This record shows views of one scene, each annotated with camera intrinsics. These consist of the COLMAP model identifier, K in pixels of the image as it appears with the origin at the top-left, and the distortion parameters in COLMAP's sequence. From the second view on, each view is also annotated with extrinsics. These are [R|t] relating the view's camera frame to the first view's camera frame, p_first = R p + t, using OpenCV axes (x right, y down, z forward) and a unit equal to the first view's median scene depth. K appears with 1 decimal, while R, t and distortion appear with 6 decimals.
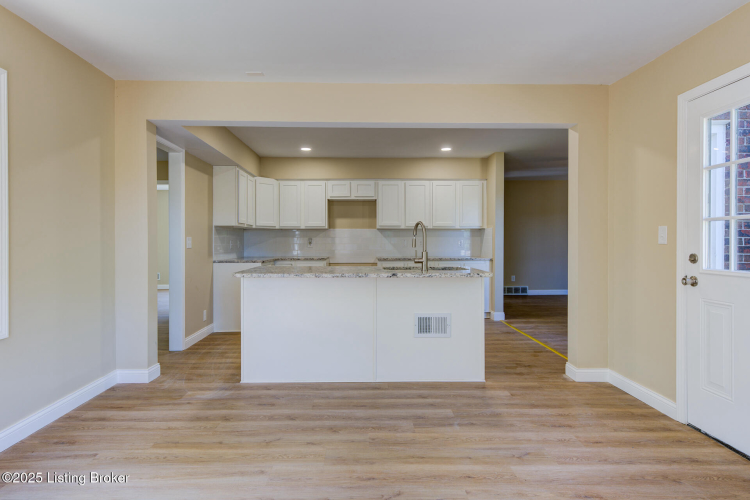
lens RADIAL K [[432.6, 0, 373.2], [0, 432.6, 247.7], [0, 0, 1]] dist [0.005350, 0.000461]
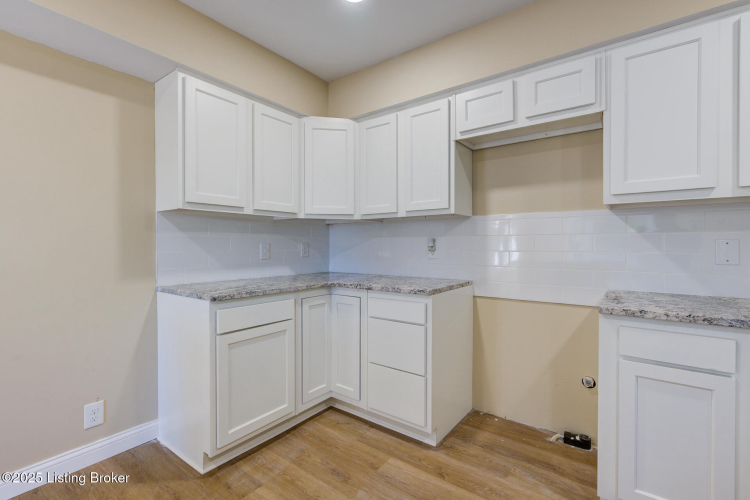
lens RADIAL K [[331.6, 0, 374.0], [0, 331.6, 247.5], [0, 0, 1]] dist [-0.002827, 0.000473]
pose [[0.766991, 0.004221, -0.641644, 0.034997], [-0.006856, 0.999975, -0.001616, -0.011131], [0.641621, 0.005639, 0.767001, 0.707045]]
